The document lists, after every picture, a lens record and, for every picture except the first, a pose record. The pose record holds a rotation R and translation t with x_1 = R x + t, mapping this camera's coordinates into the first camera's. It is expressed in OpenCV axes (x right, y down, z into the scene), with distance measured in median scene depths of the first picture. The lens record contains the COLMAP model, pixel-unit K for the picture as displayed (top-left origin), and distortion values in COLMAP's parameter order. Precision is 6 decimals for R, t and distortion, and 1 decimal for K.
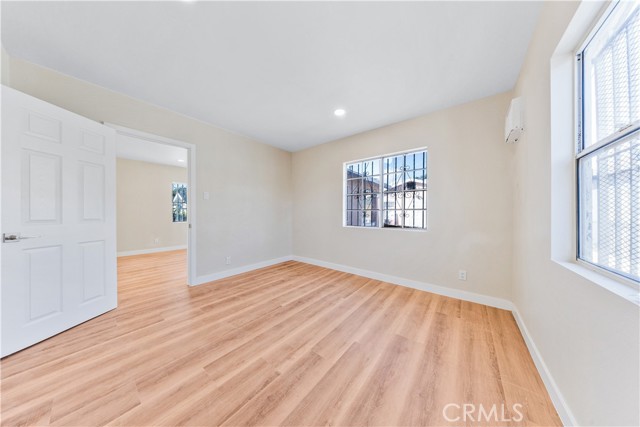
lens RADIAL K [[187.6, 0, 320.0], [0, 187.6, 213.5], [0, 0, 1]] dist [-0.000556, -0.000027]
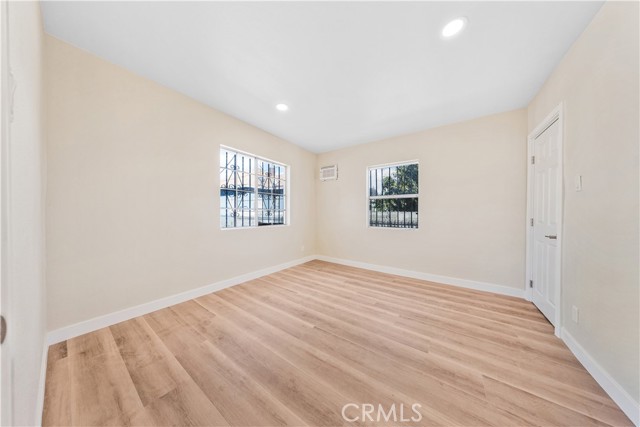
lens RADIAL K [[187.6, 0, 320.0], [0, 187.6, 213.5], [0, 0, 1]] dist [-0.000556, -0.000027]
pose [[-0.046076, -0.016998, 0.998793, -0.925097], [-0.005584, 0.999844, 0.016759, -0.014288], [-0.998922, -0.004805, -0.046164, 0.924604]]
